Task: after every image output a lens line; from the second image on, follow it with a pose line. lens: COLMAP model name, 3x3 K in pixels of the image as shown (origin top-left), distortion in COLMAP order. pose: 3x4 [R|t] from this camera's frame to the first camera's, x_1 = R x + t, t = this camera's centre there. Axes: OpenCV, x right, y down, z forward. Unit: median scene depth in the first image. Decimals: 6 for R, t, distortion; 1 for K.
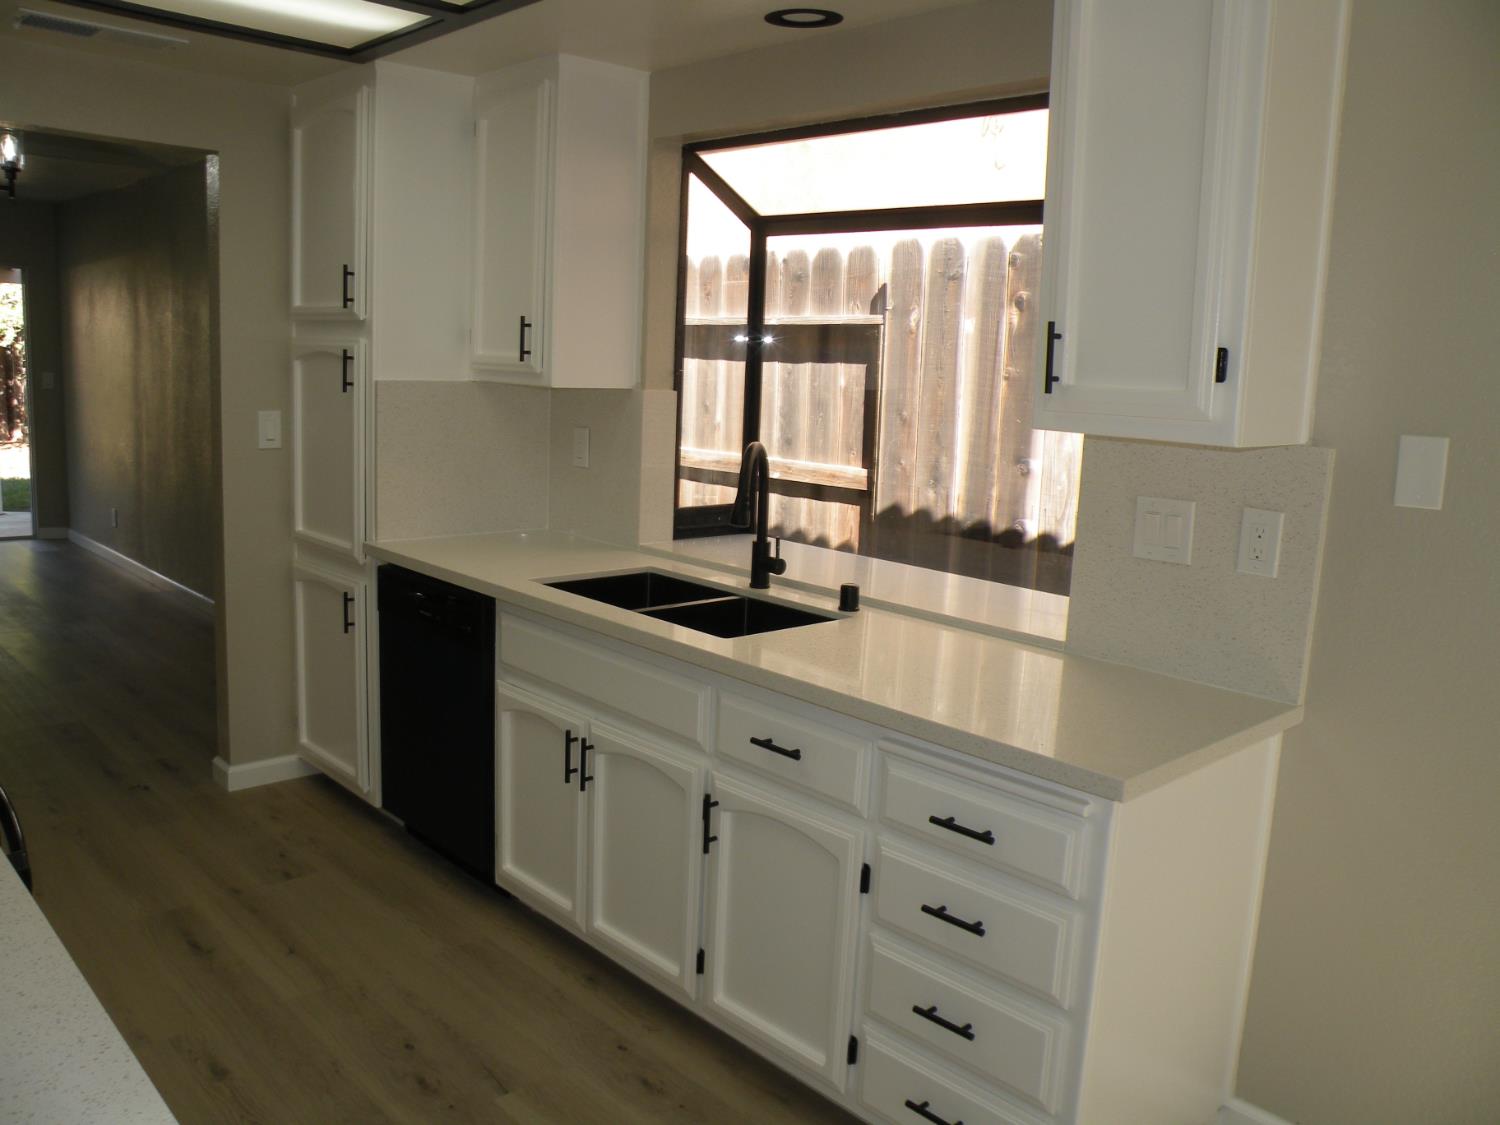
lens RADIAL K [[1212.6, 0, 741.9], [0, 1212.6, 564.5], [0, 0, 1]] dist [-0.146341, 0.129853]
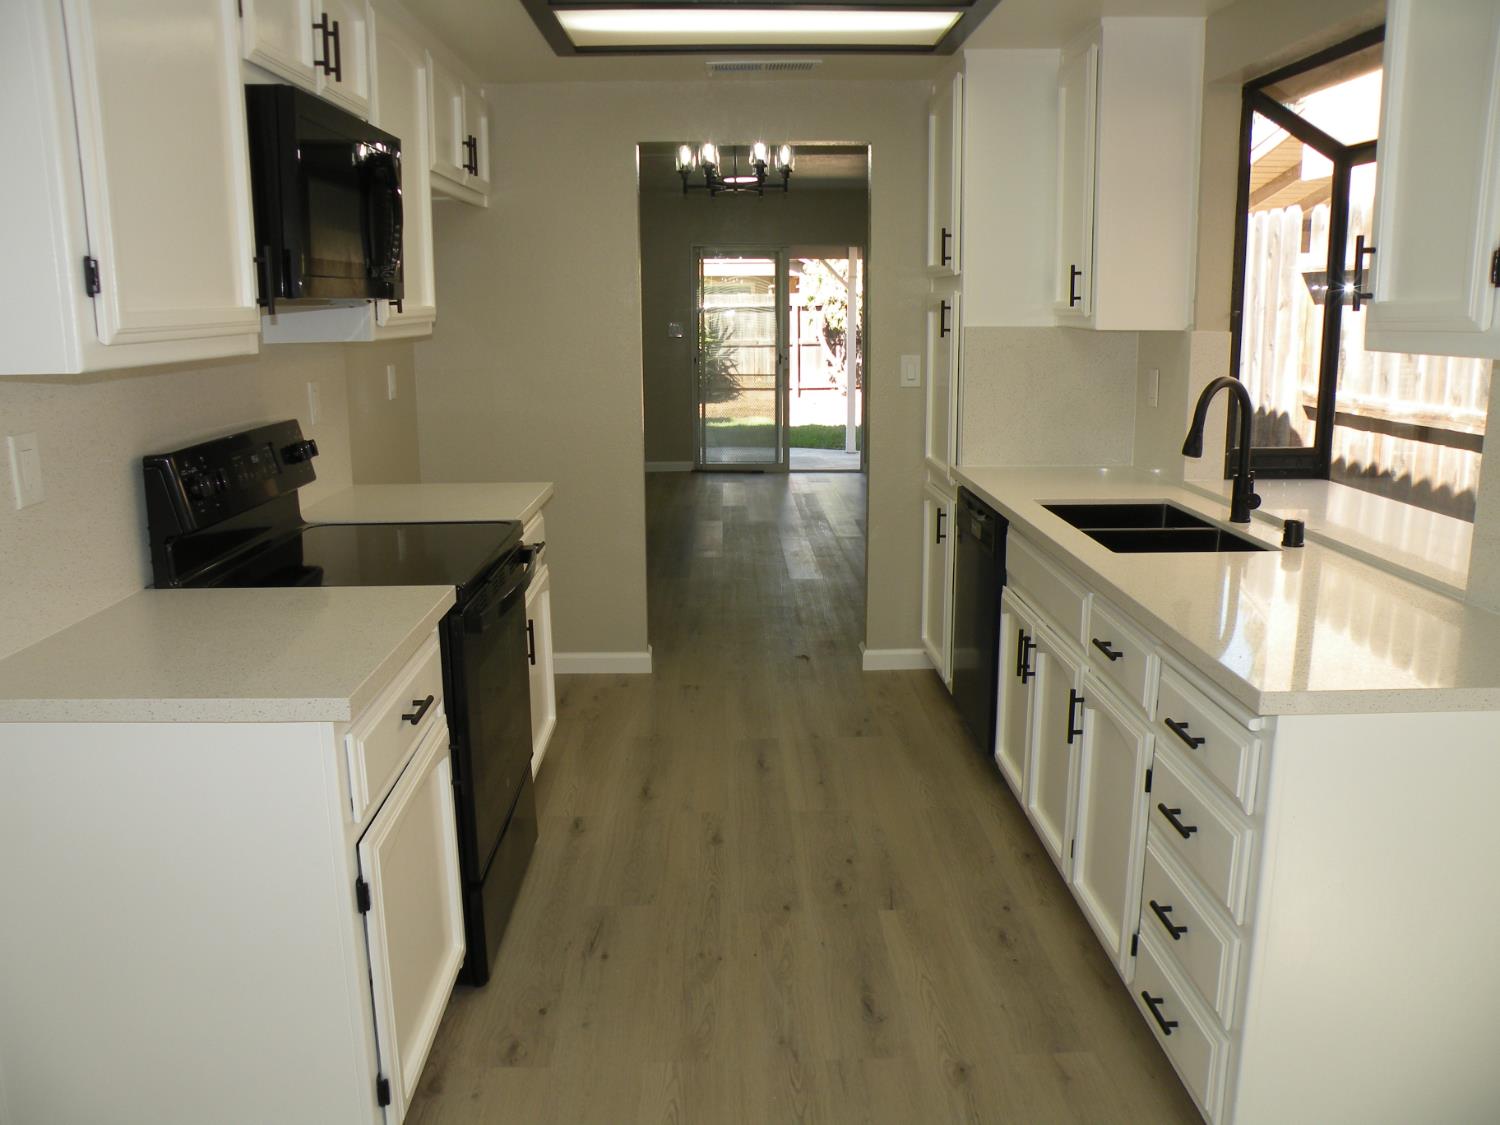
lens RADIAL K [[1212.6, 0, 748.5], [0, 1212.6, 569.7], [0, 0, 1]] dist [-0.146341, 0.129853]
pose [[0.747421, 0.094415, -0.657607, 0.328985], [-0.072340, 0.995531, 0.060711, 0.025594], [0.660400, 0.002195, 0.750911, -0.014938]]
